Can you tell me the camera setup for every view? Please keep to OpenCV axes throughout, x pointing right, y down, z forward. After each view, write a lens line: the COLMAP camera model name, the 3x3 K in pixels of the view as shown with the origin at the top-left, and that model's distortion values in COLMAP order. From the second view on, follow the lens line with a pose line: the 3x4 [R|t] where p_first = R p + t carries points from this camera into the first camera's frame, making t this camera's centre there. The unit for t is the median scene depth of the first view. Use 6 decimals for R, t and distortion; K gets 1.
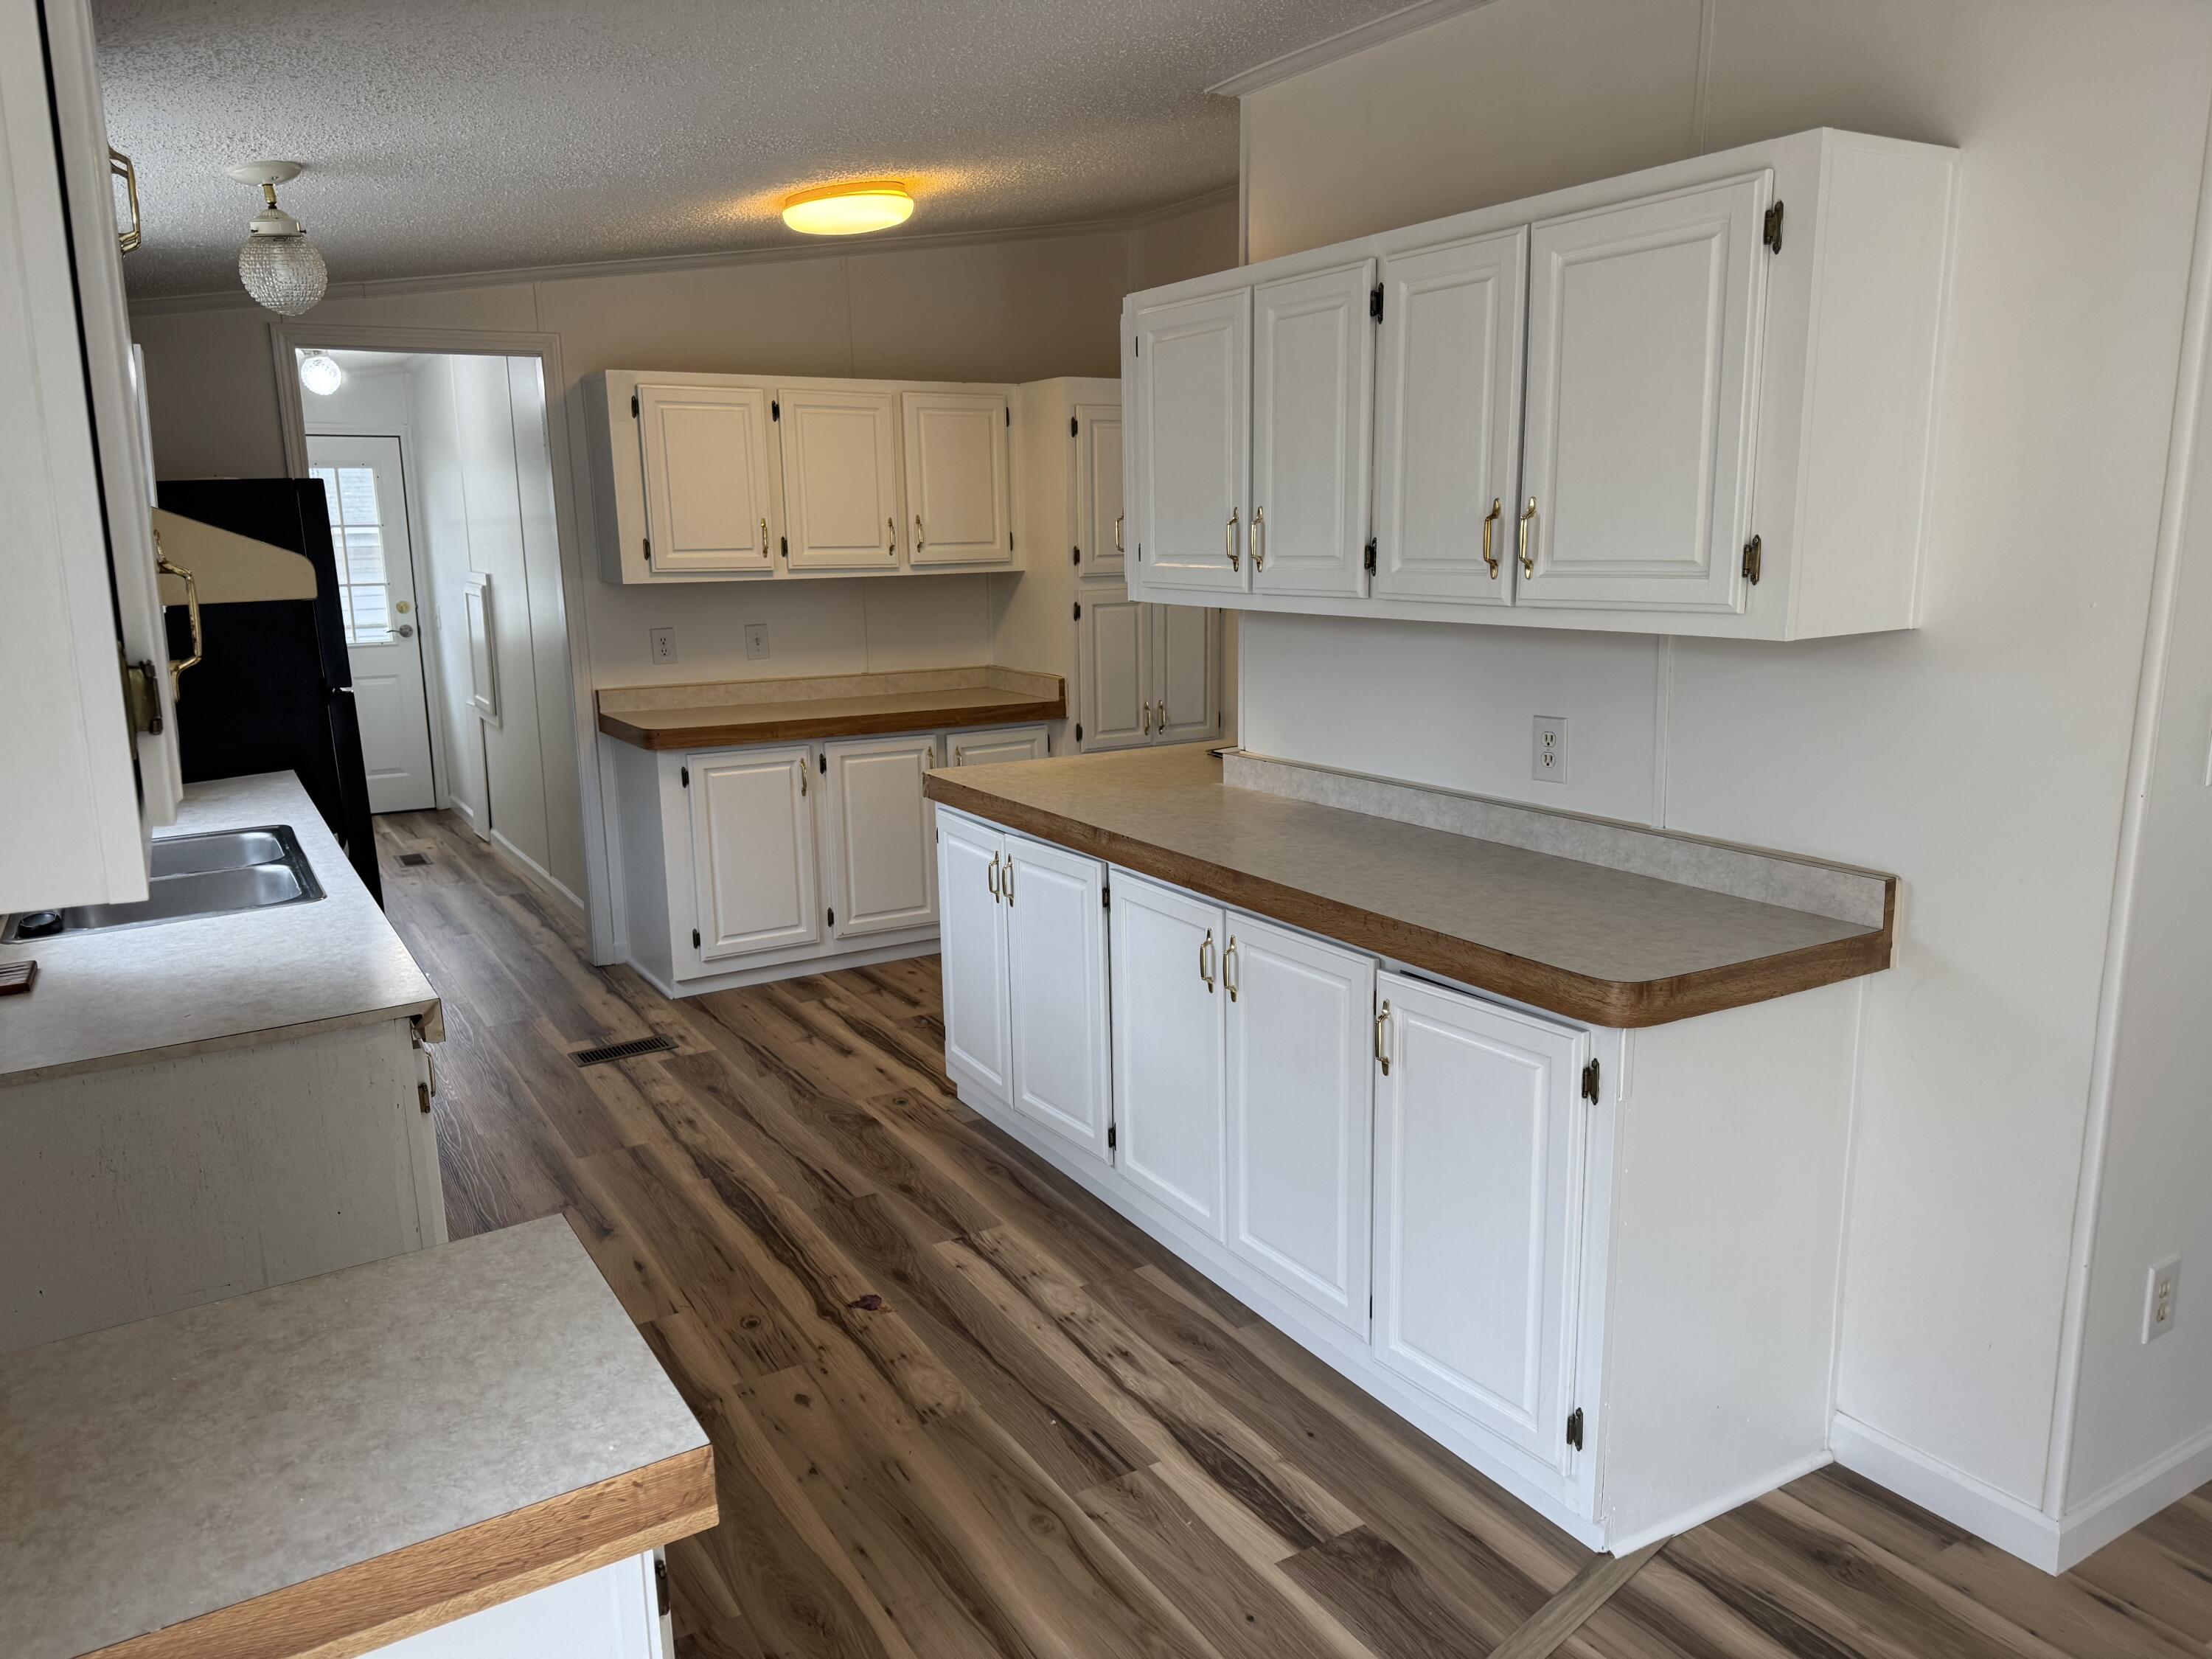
lens RADIAL K [[1539.9, 0, 1115.2], [0, 1539.9, 827.8], [0, 0, 1]] dist [0.076021, -0.088290]
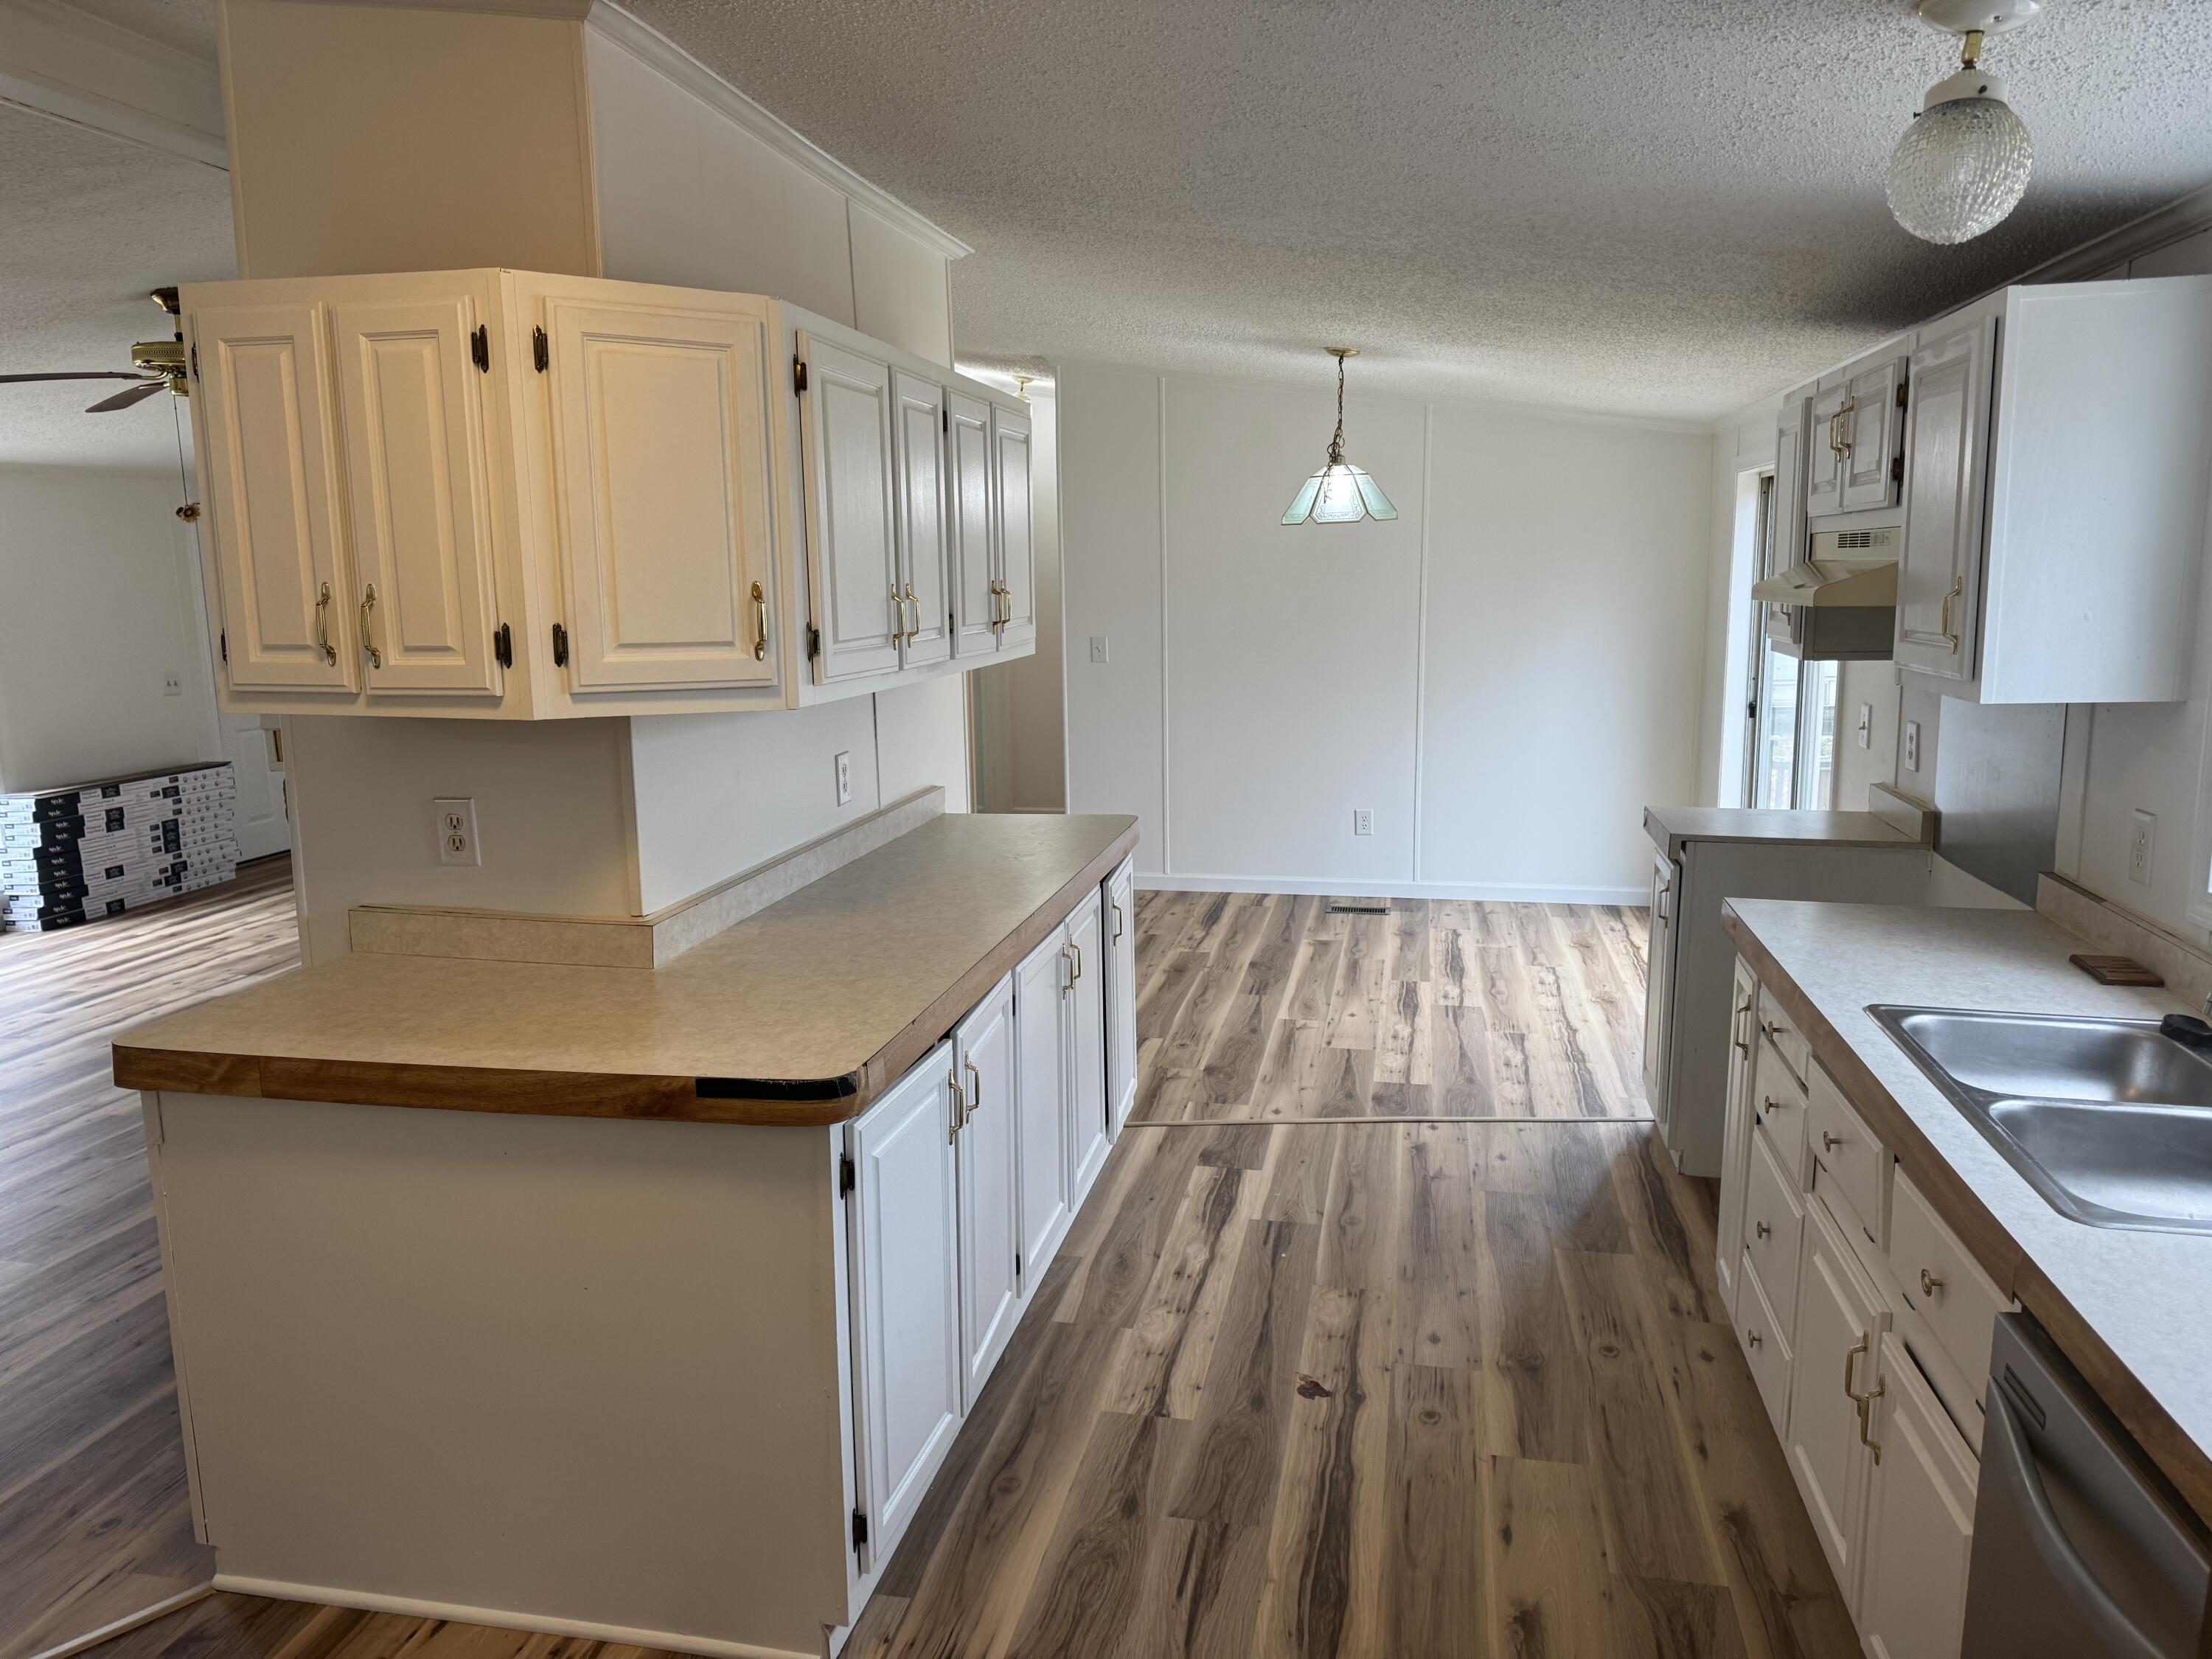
lens RADIAL K [[1539.9, 0, 1107.5], [0, 1539.9, 822.7], [0, 0, 1]] dist [0.076021, -0.088290]
pose [[-0.727758, -0.098660, 0.678700, -0.714942], [0.153624, 0.941003, 0.301518, -0.351963], [-0.668407, 0.323697, -0.669666, 1.679884]]
